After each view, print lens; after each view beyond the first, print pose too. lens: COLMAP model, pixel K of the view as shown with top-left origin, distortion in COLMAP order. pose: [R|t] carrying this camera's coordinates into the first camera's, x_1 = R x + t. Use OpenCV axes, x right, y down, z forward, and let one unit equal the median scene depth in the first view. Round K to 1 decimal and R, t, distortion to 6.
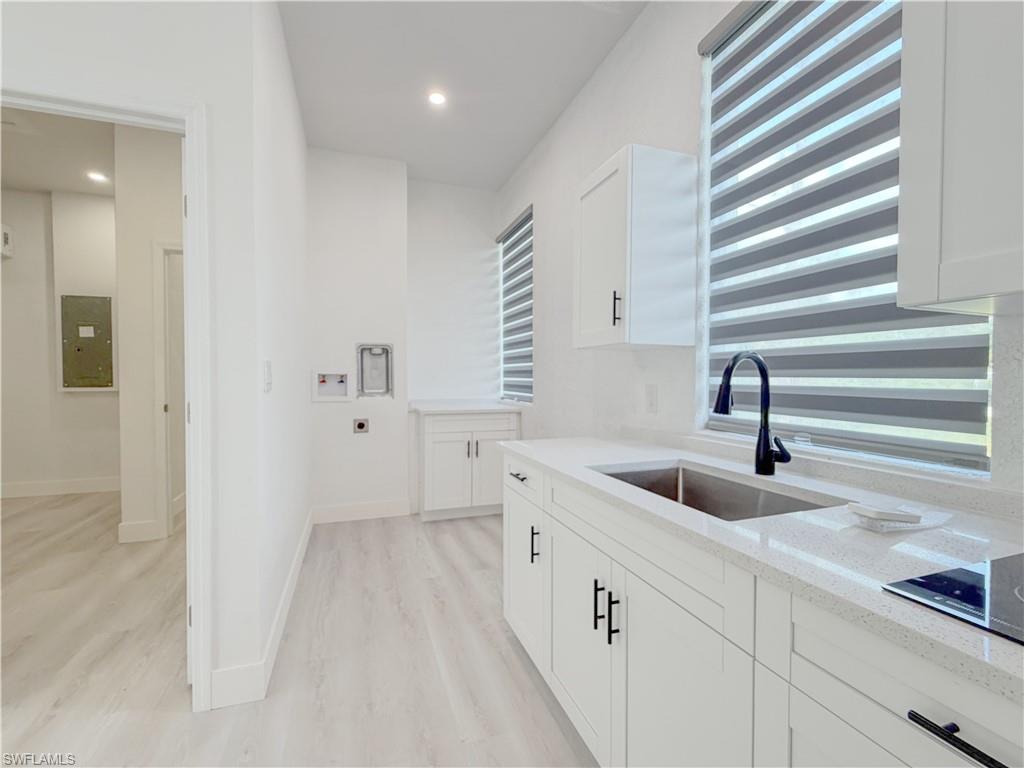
lens RADIAL K [[448.2, 0, 514.8], [0, 448.2, 384.5], [0, 0, 1]] dist [-0.008964, -0.000166]
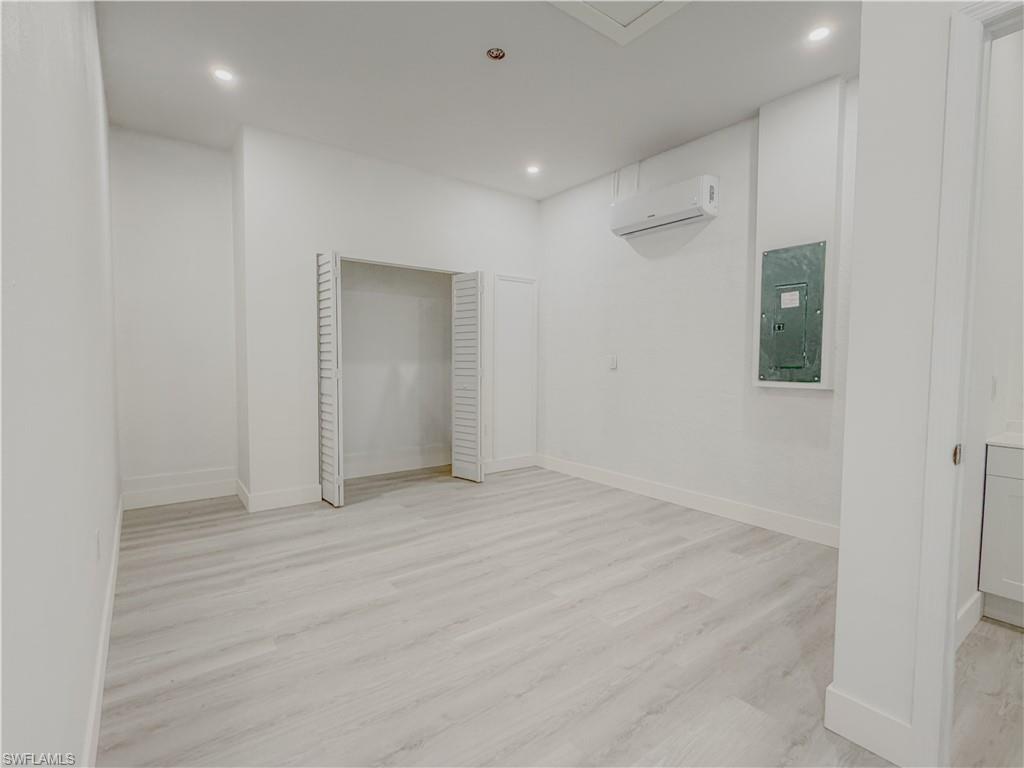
lens RADIAL K [[488.4, 0, 516.0], [0, 488.4, 388.3], [0, 0, 1]] dist [0.001152, -0.000743]
pose [[0.298711, 0.058882, -0.952525, -0.376728], [-0.028671, 0.998198, 0.052714, -0.011883], [0.953913, 0.011564, 0.299861, 0.385284]]
